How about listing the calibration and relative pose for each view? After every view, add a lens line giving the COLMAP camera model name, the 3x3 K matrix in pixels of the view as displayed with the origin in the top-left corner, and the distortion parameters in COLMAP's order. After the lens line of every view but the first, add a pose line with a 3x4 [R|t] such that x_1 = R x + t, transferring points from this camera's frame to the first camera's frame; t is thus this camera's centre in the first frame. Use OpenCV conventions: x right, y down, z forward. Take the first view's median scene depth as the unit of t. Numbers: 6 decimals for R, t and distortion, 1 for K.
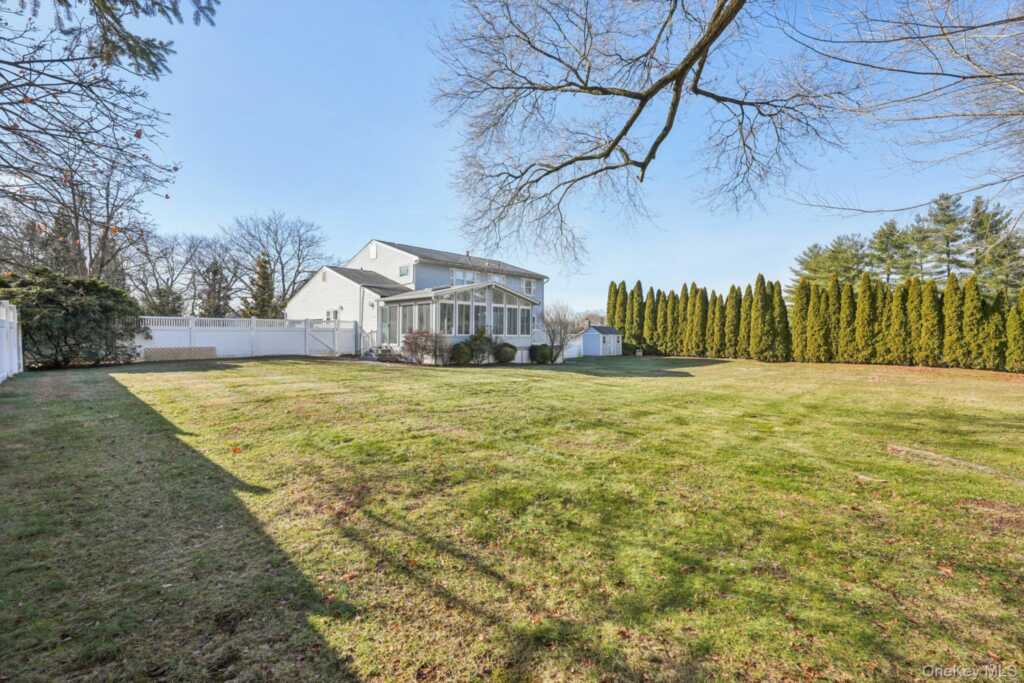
lens RADIAL K [[456.0, 0, 513.4], [0, 456.0, 339.4], [0, 0, 1]] dist [-0.000123, -0.000003]
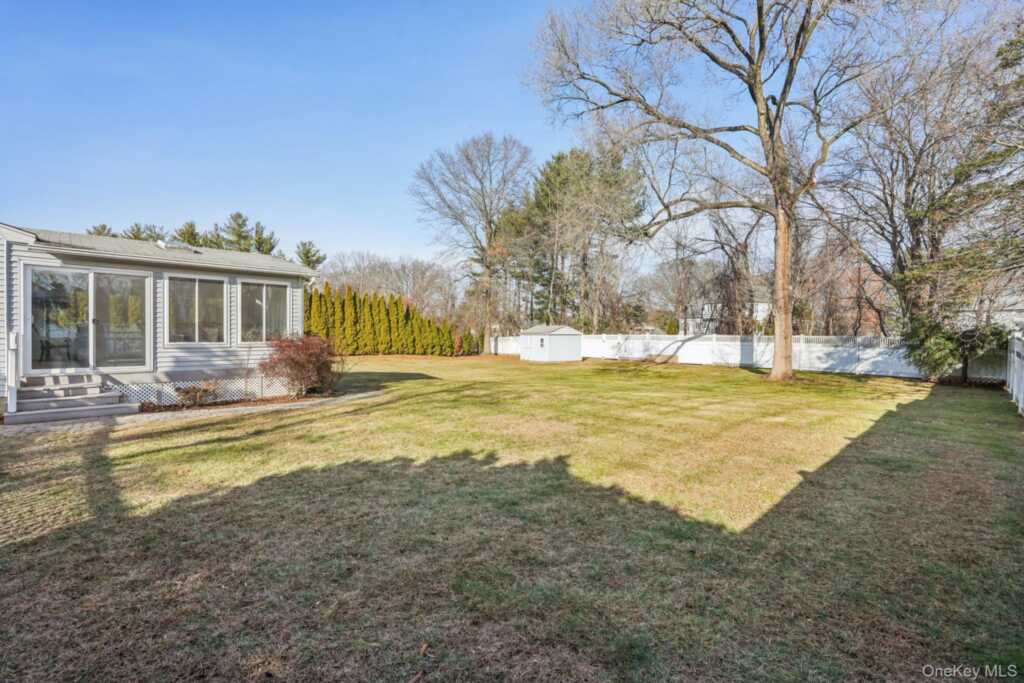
lens RADIAL K [[456.0, 0, 512.3], [0, 456.0, 335.4], [0, 0, 1]] dist [-0.000123, -0.000003]
pose [[0.024478, -0.012615, 0.999621, -0.528148], [0.000299, 0.999920, 0.012612, -0.020213], [-0.999700, -0.000010, 0.024480, 0.520727]]
